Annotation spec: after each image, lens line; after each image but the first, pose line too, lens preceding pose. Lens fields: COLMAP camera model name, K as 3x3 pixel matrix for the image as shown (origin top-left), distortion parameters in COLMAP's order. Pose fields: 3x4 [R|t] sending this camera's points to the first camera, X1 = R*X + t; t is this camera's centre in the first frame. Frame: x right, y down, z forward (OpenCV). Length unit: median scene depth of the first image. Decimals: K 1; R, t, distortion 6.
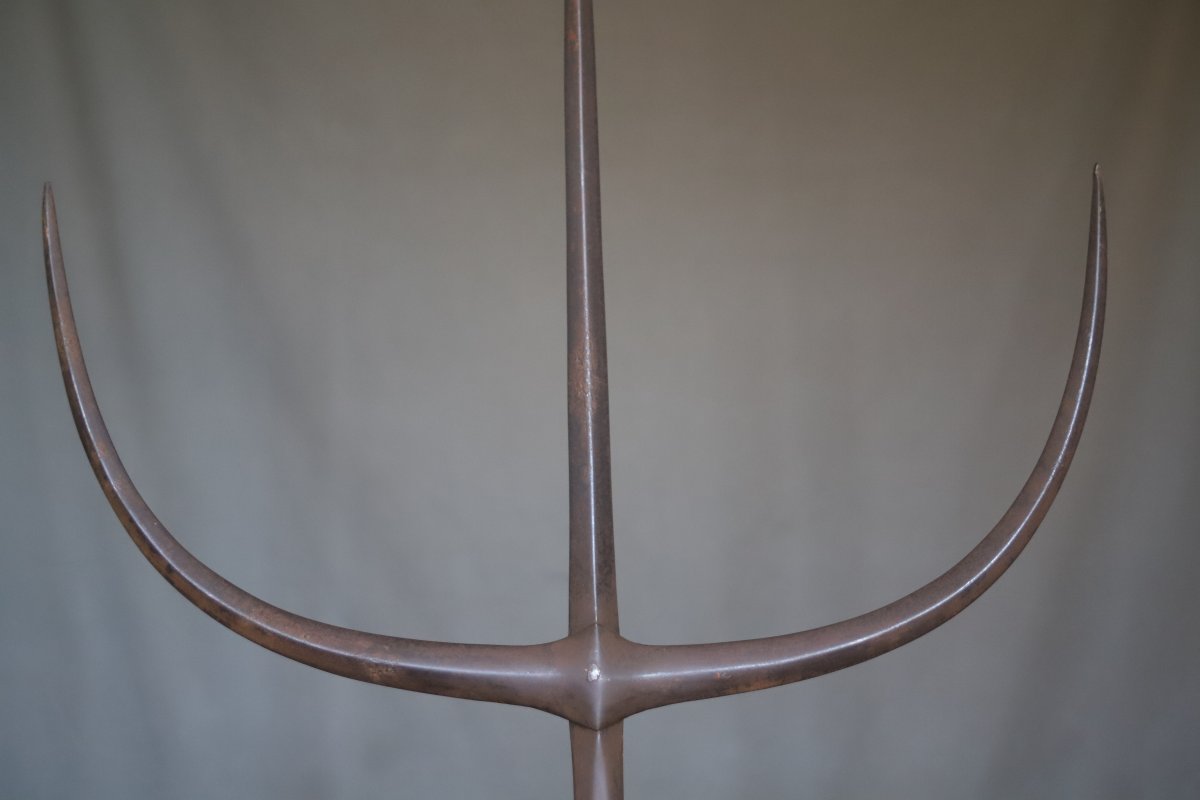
lens RADIAL K [[2043.7, 0, 592.4], [0, 2043.7, 396.3], [0, 0, 1]] dist [0.110267, 0.000000]
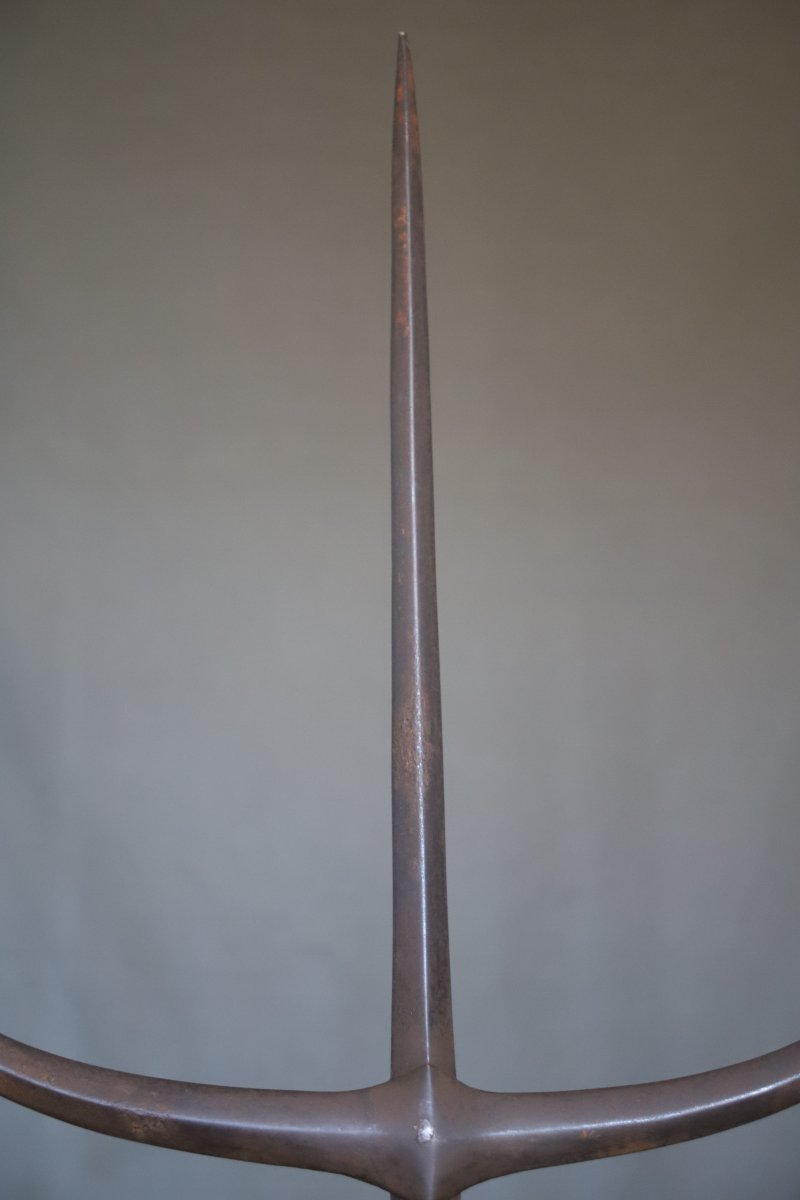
lens RADIAL K [[2043.7, 0, 406.9], [0, 2043.7, 606.5], [0, 0, 1]] dist [0.110267, 0.000000]
pose [[0.999949, 0.005097, -0.008679, 0.000069], [-0.006014, 0.993997, -0.109243, 0.024433], [0.008070, 0.109290, 0.993977, 0.210515]]
